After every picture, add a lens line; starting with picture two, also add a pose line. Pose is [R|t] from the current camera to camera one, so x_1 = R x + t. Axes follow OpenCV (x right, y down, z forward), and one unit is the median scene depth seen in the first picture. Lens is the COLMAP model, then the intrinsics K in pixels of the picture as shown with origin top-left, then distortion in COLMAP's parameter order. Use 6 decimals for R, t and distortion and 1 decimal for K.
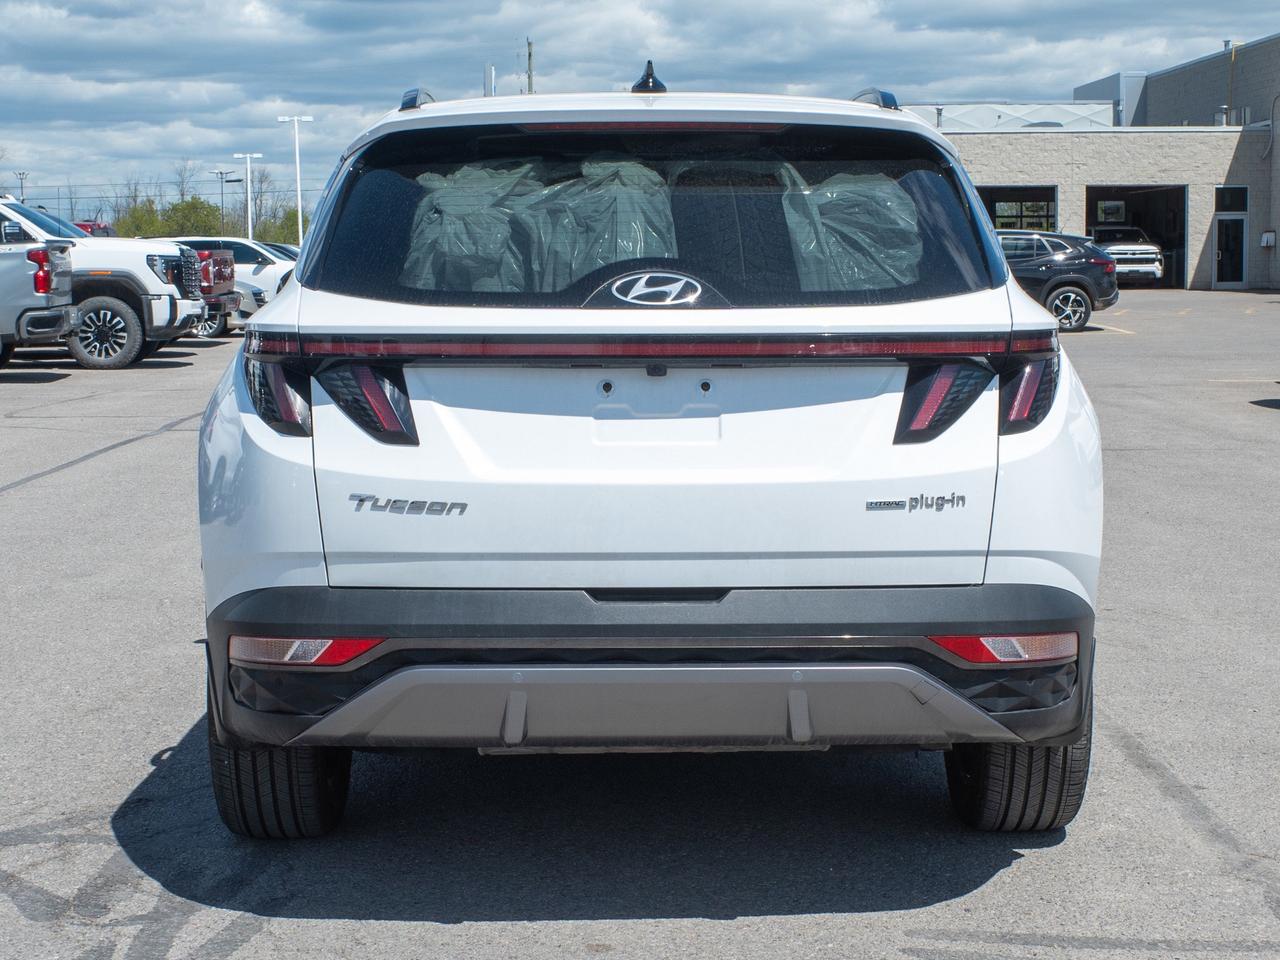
lens RADIAL K [[2296.7, 0, 640.0], [0, 2296.7, 480.0], [0, 0, 1]] dist [-0.065616, -0.141598]
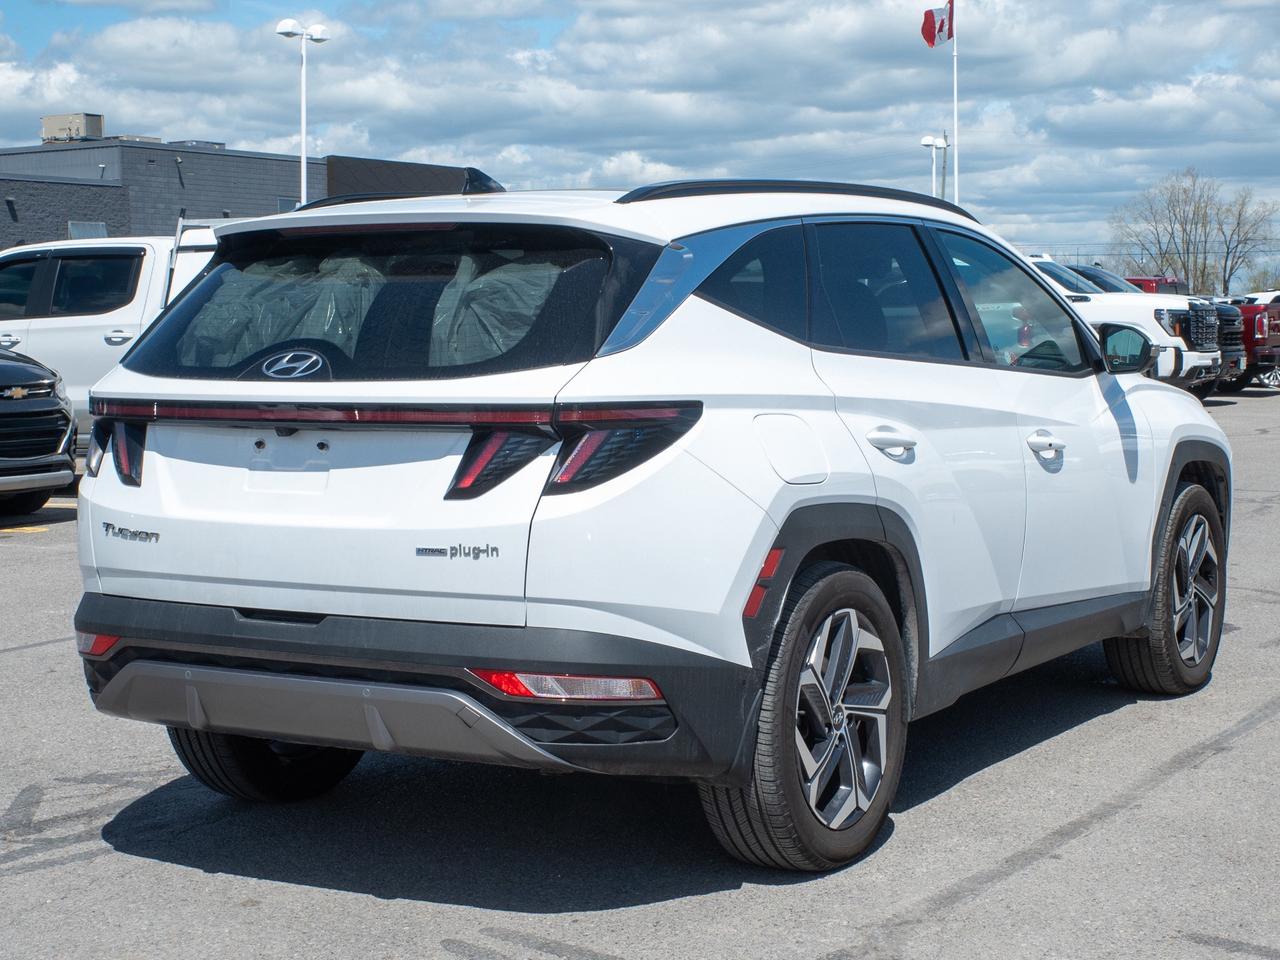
lens RADIAL K [[2186.5, 0, 640.0], [0, 2186.5, 480.0], [0, 0, 1]] dist [-0.015576, 0.008093]
pose [[0.858660, 0.033239, -0.511467, 0.752484], [-0.042493, 0.999076, -0.006410, -0.022440], [0.510782, 0.027238, 0.859279, 0.100208]]
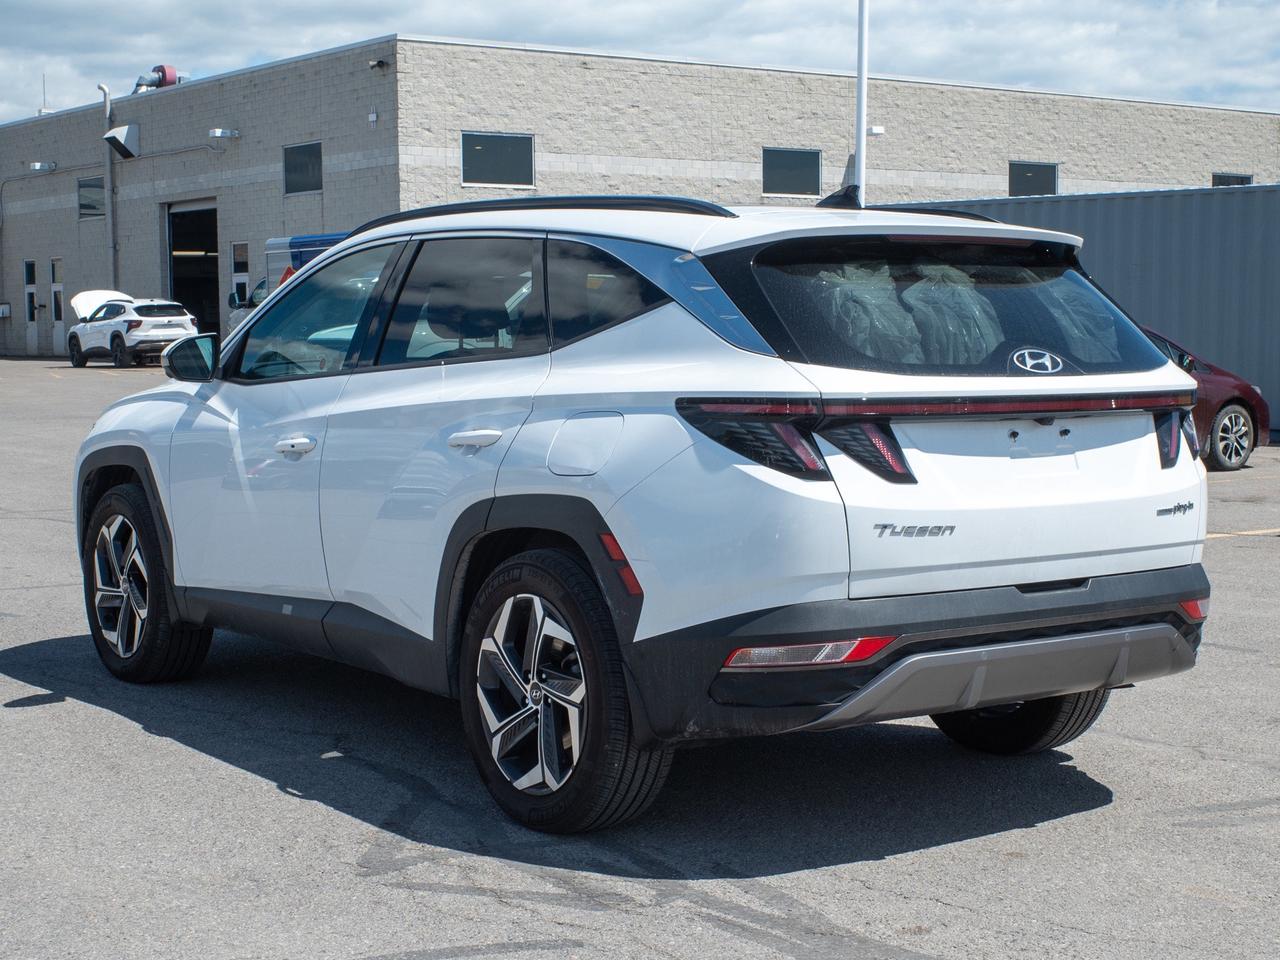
lens RADIAL K [[2296.7, 0, 640.0], [0, 2296.7, 480.0], [0, 0, 1]] dist [-0.065616, -0.141598]
pose [[0.787578, -0.039117, 0.614972, -1.006914], [0.053471, 0.998557, -0.004962, -0.018817], [-0.613891, 0.036791, 0.788533, 0.075685]]
